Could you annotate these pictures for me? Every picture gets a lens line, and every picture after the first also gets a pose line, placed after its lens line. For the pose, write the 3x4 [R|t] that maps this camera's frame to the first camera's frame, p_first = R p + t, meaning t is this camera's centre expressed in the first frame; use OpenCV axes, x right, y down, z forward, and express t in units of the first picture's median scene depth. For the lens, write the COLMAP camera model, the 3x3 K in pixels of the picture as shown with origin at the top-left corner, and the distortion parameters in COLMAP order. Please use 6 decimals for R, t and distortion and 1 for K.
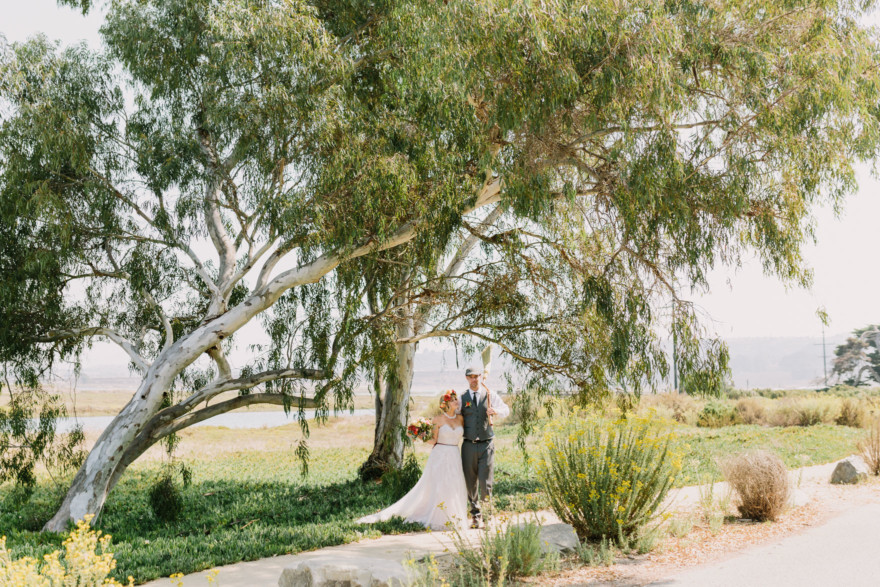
lens RADIAL K [[923.1, 0, 397.1], [0, 923.1, 292.0], [0, 0, 1]] dist [-0.000871, -0.010805]
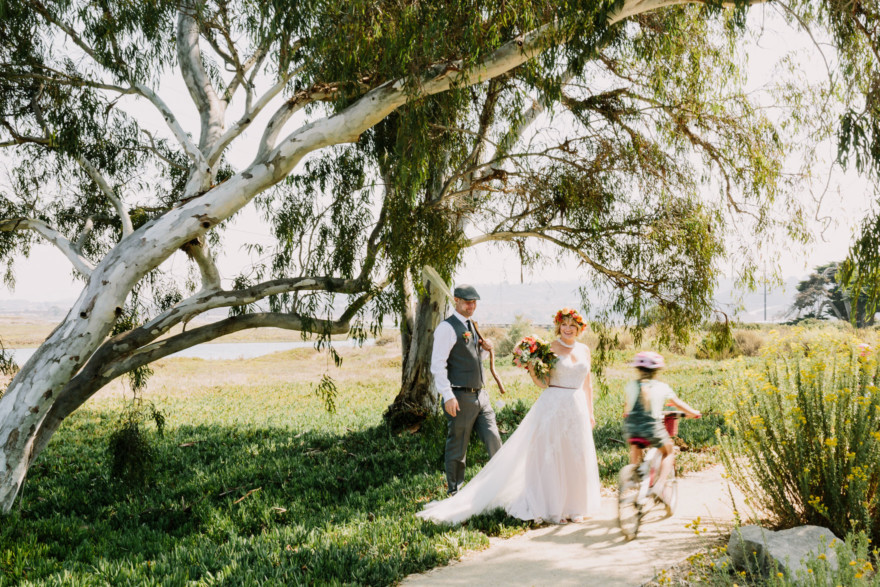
lens RADIAL K [[849.0, 0, 445.0], [0, 849.0, 309.6], [0, 0, 1]] dist [0.001454, -0.006438]
pose [[0.994795, 0.006195, 0.101706, -0.074290], [-0.015122, 0.996073, 0.087240, 0.048041], [-0.100766, -0.088324, 0.990982, 0.341196]]
